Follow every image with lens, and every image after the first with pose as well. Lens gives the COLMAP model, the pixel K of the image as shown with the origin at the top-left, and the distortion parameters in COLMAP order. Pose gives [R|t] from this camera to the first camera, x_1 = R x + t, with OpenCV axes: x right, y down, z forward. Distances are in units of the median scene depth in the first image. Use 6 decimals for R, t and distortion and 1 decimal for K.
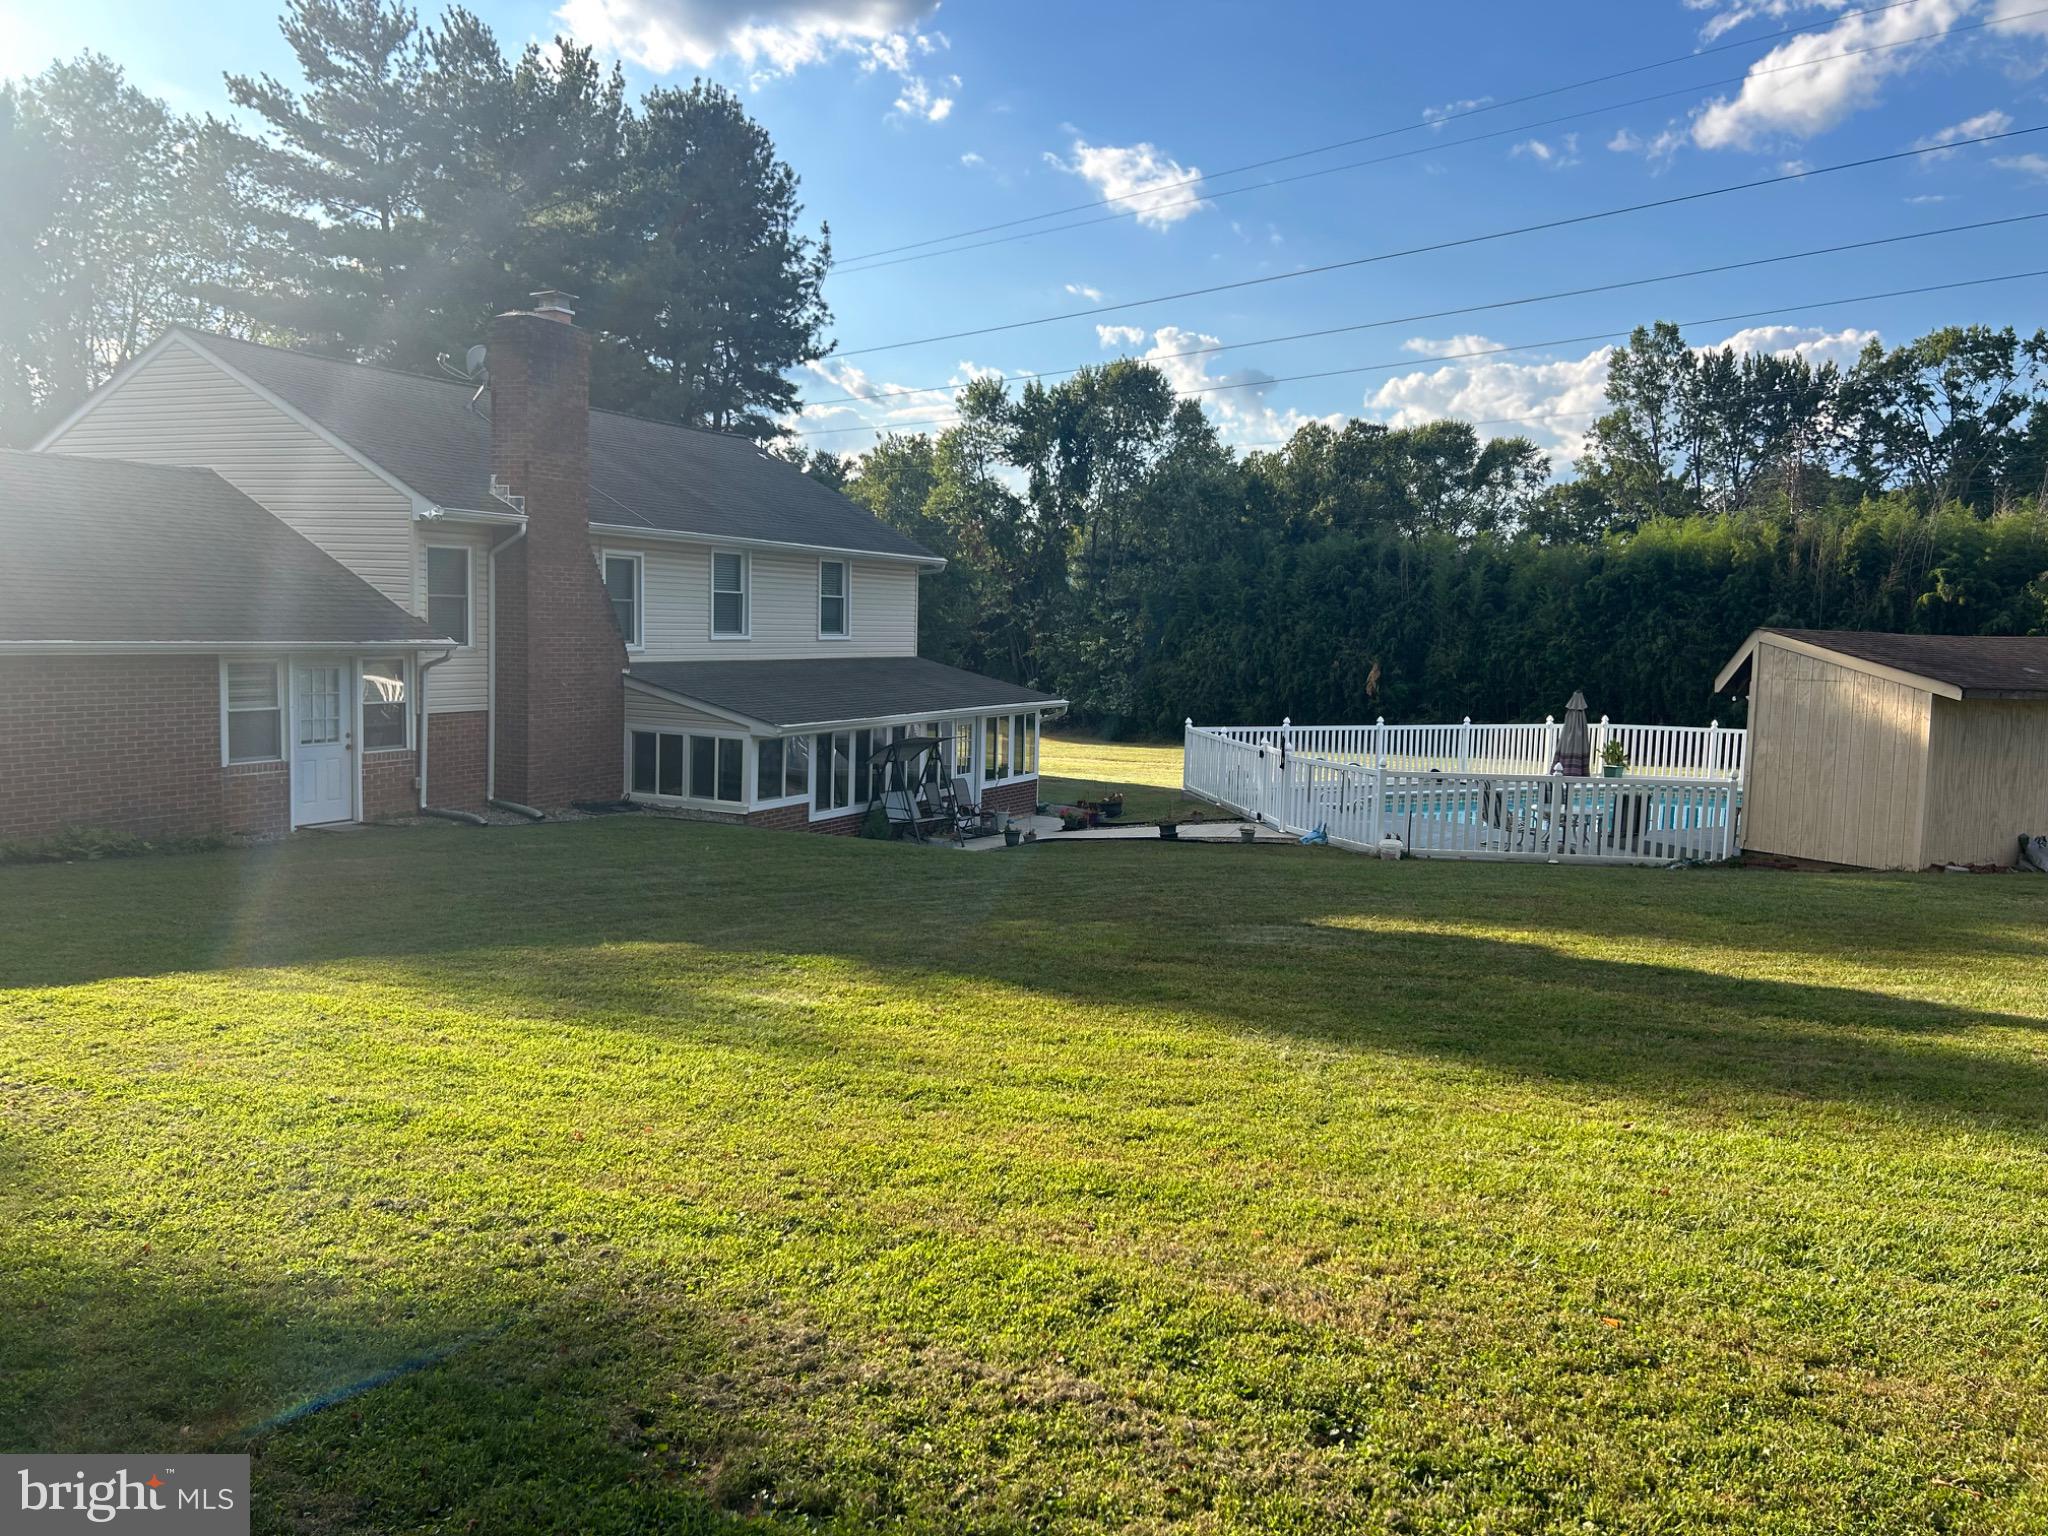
lens RADIAL K [[1532.9, 0, 1024.0], [0, 1532.9, 768.0], [0, 0, 1]] dist [0.050676, -0.048778]
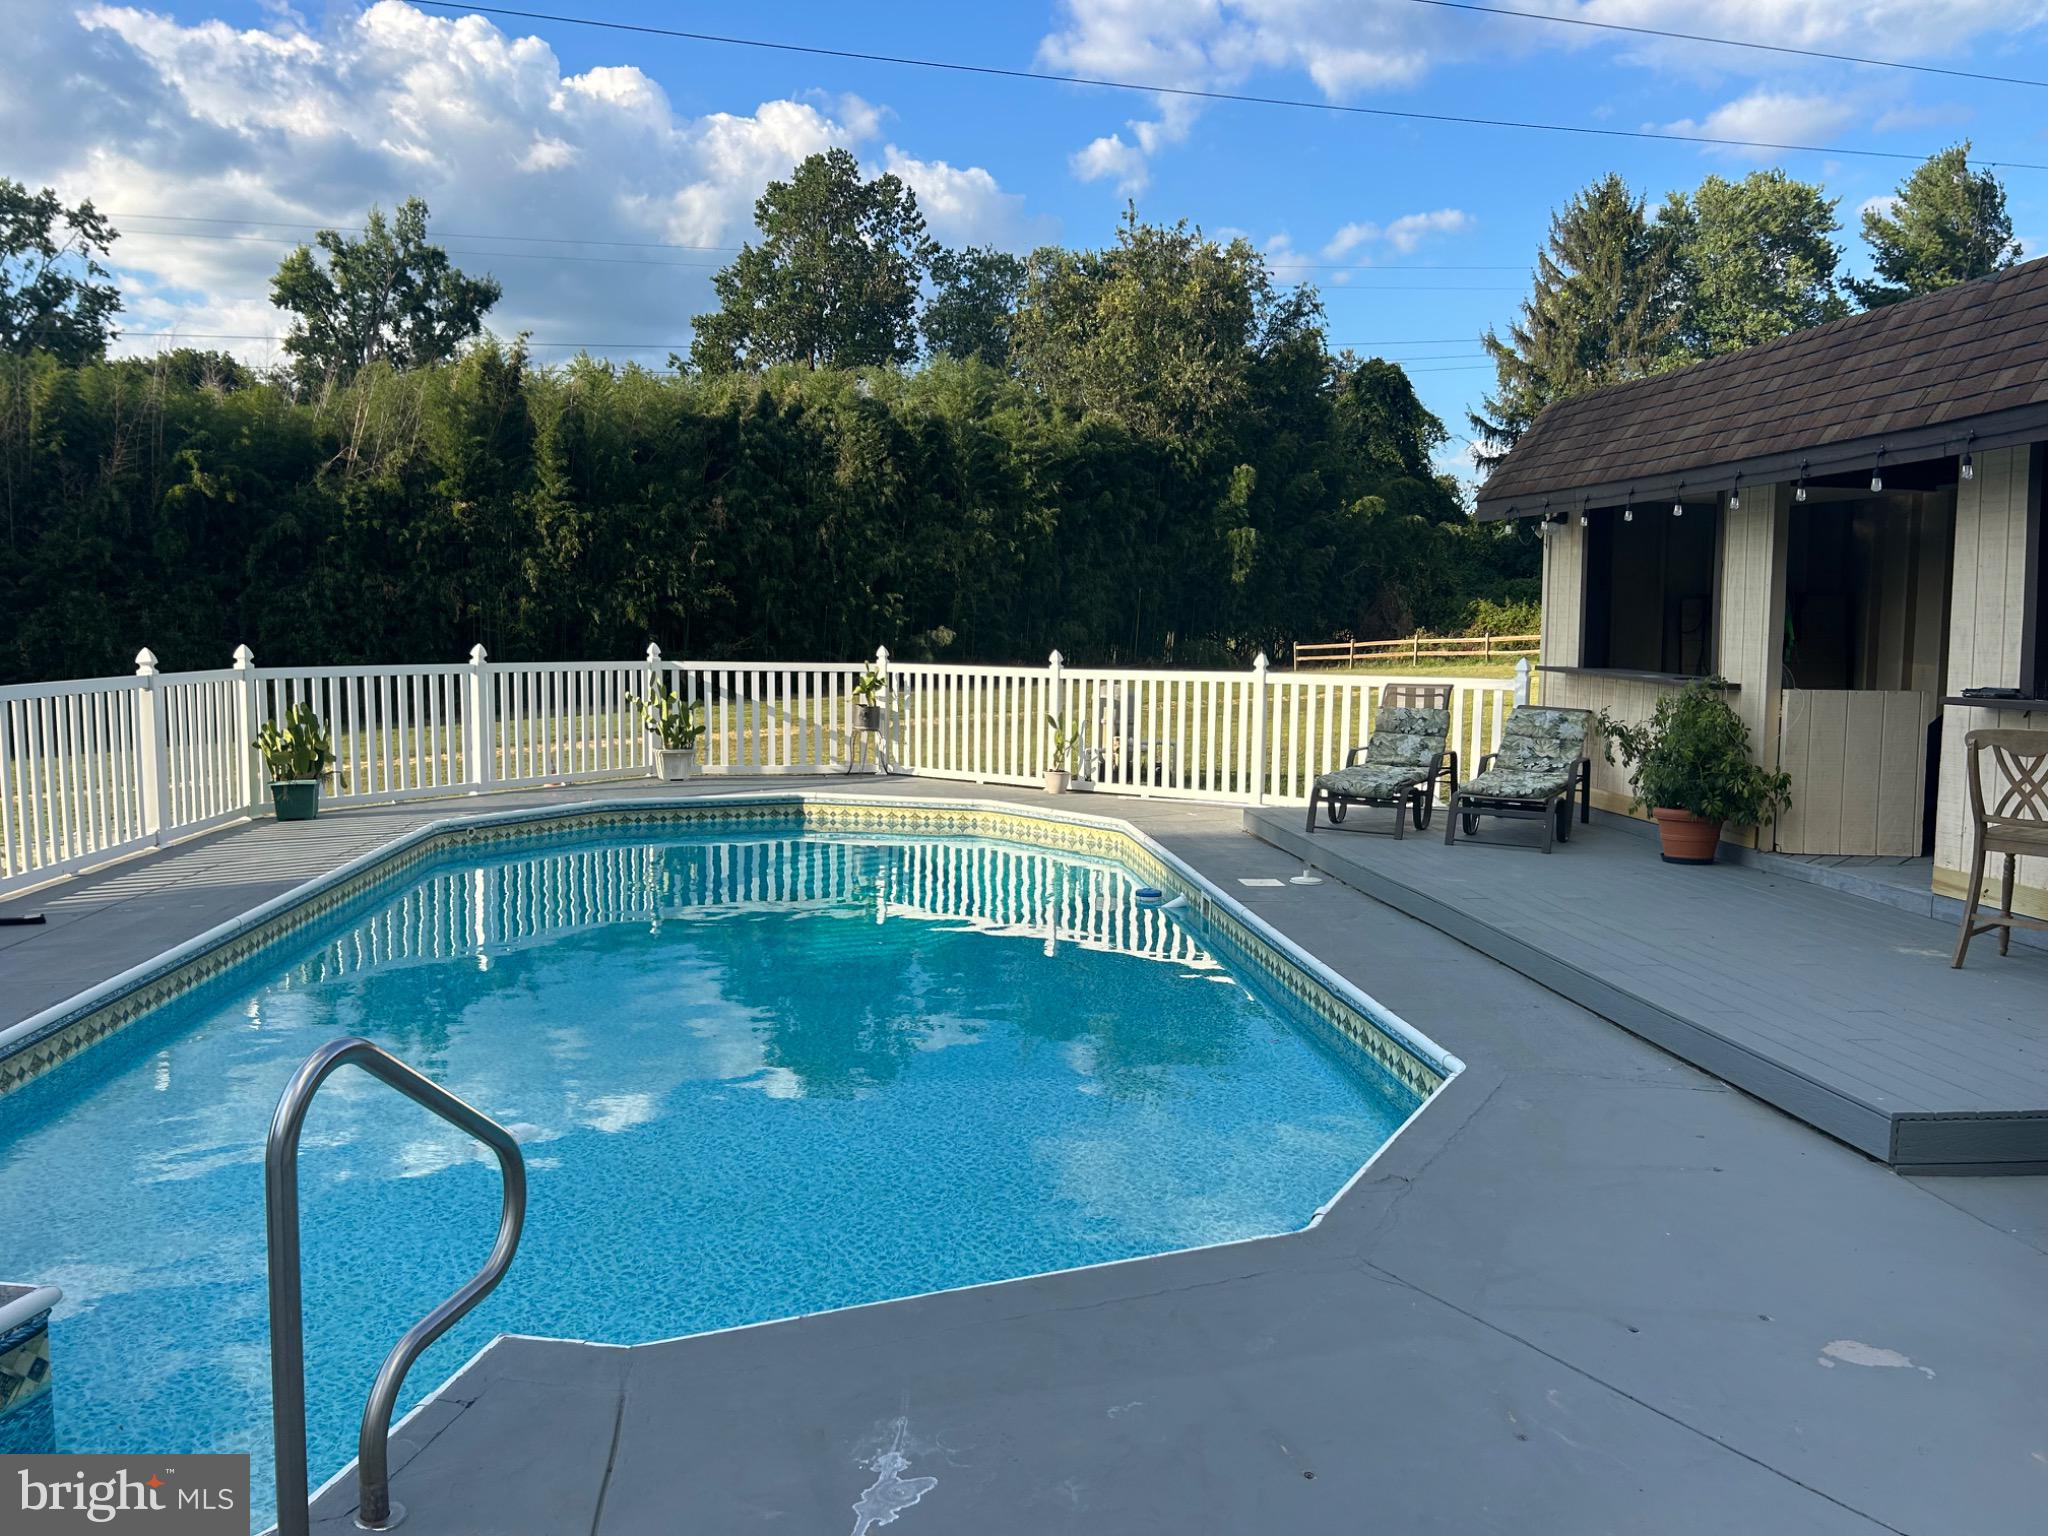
lens RADIAL K [[1532.9, 0, 1024.0], [0, 1532.9, 768.0], [0, 0, 1]] dist [0.050676, -0.048778]
pose [[0.365591, -0.114120, 0.923753, 0.061490], [0.092249, 0.992011, 0.086044, -0.010935], [-0.926193, 0.053758, 0.373198, 0.380989]]
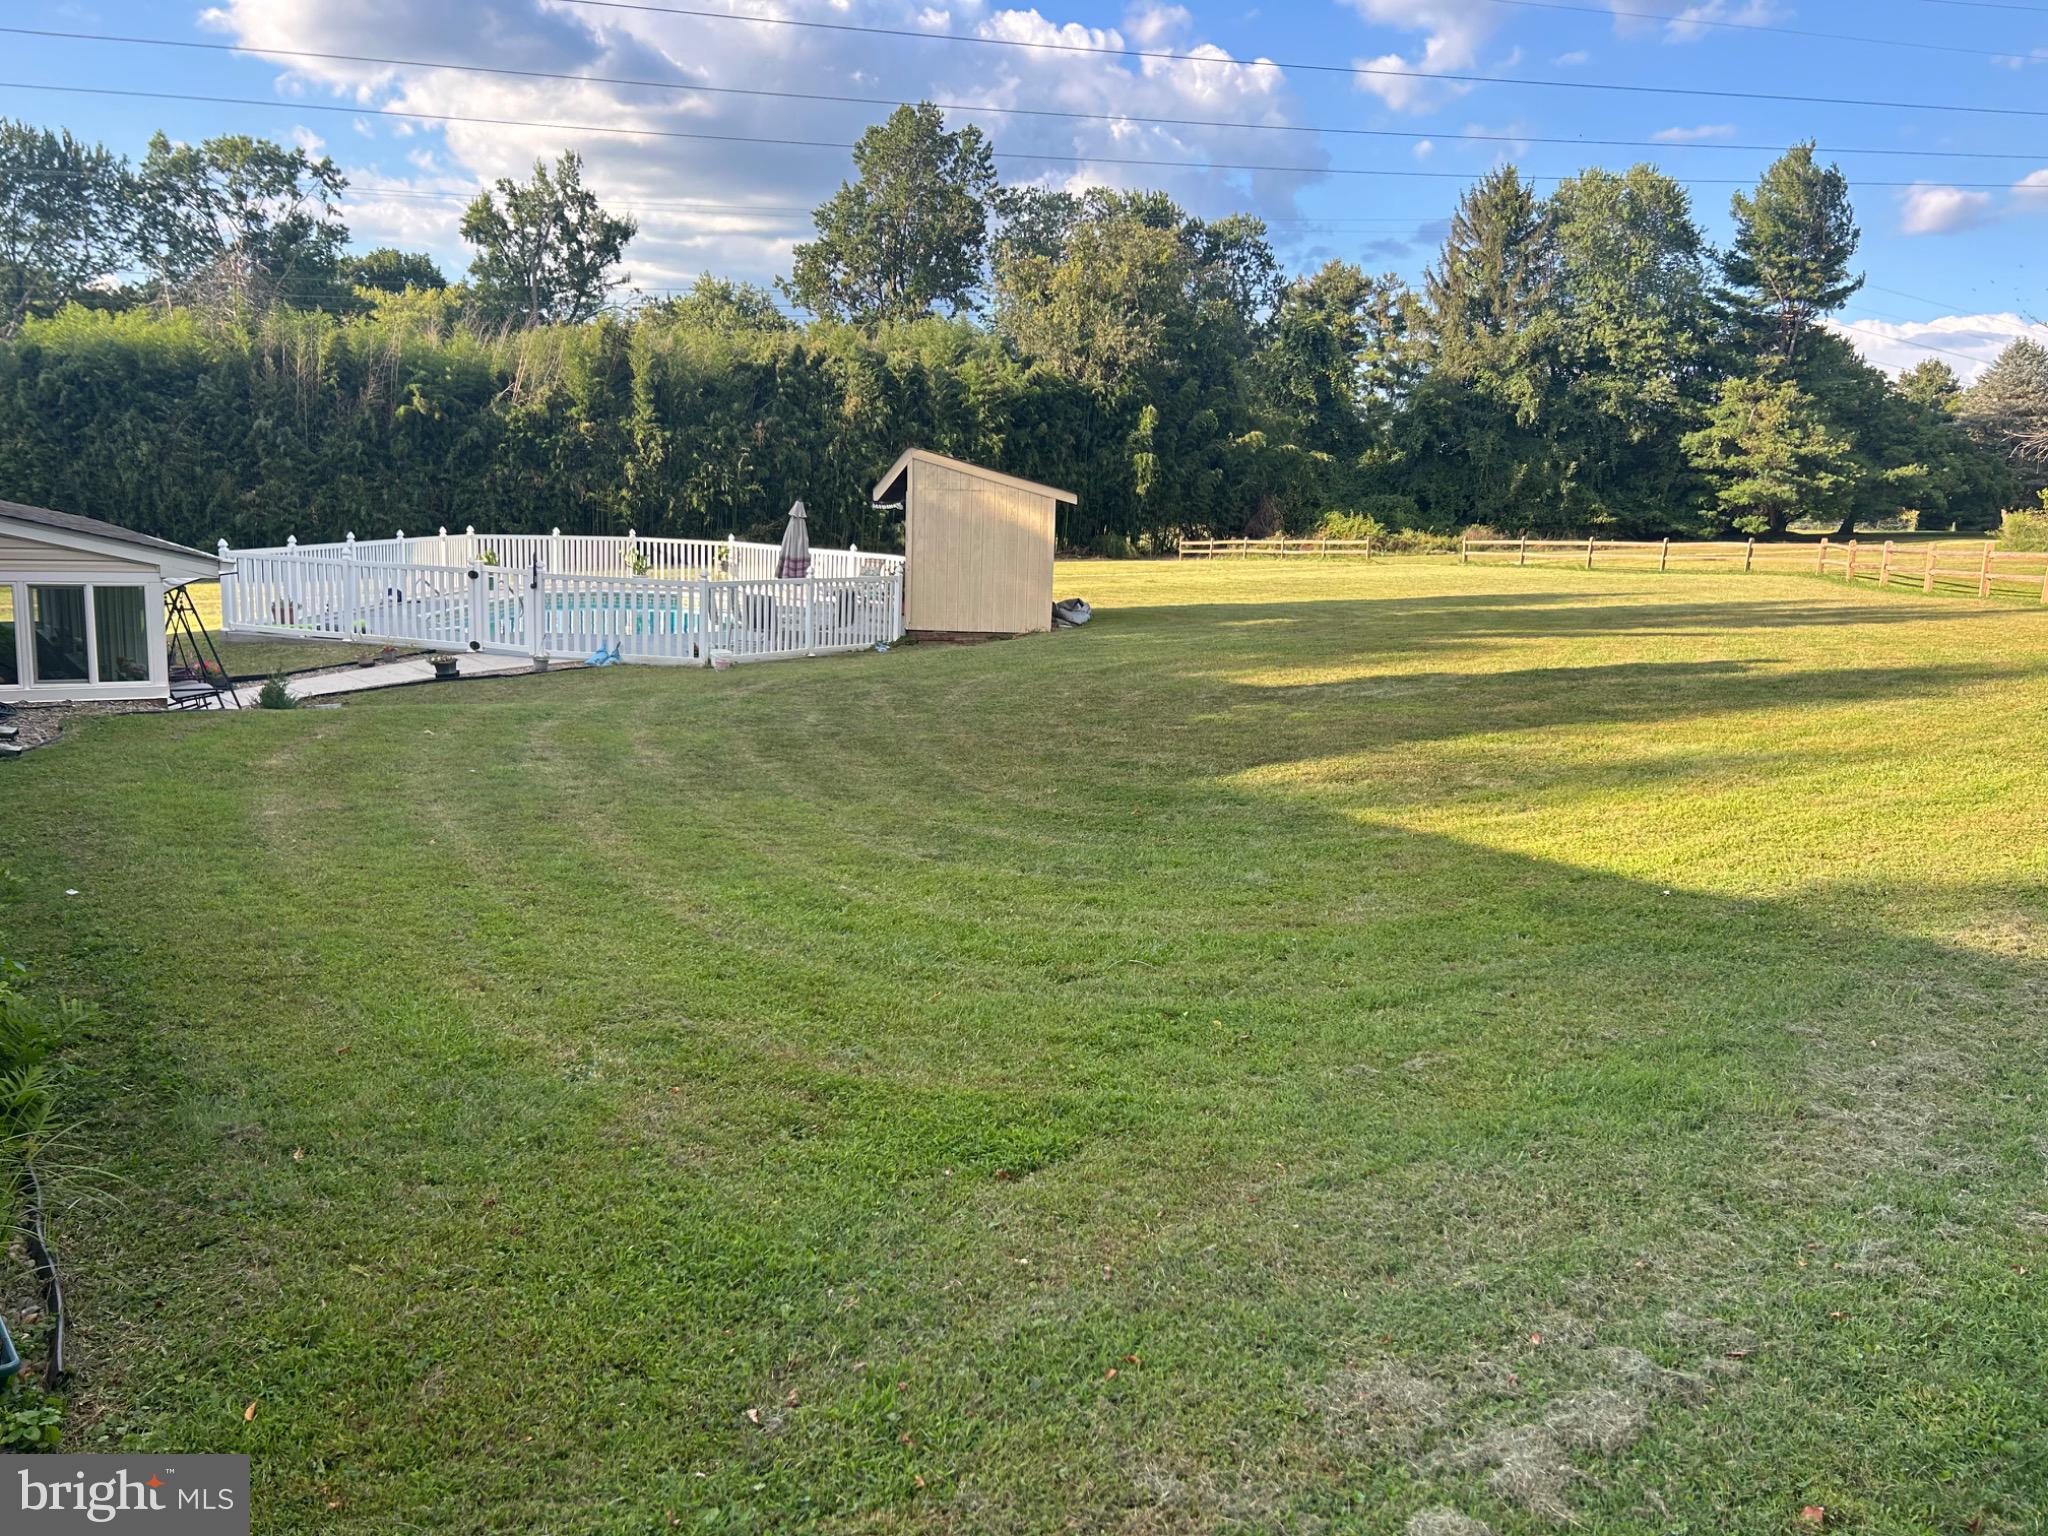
lens RADIAL K [[1560.6, 0, 996.6], [0, 1560.6, 763.3], [0, 0, 1]] dist [0.051824, -0.061105]
pose [[0.472891, -0.155905, 0.867218, -0.197044], [0.055864, 0.987547, 0.147075, -0.007122], [-0.879348, -0.021104, 0.475711, 0.116751]]
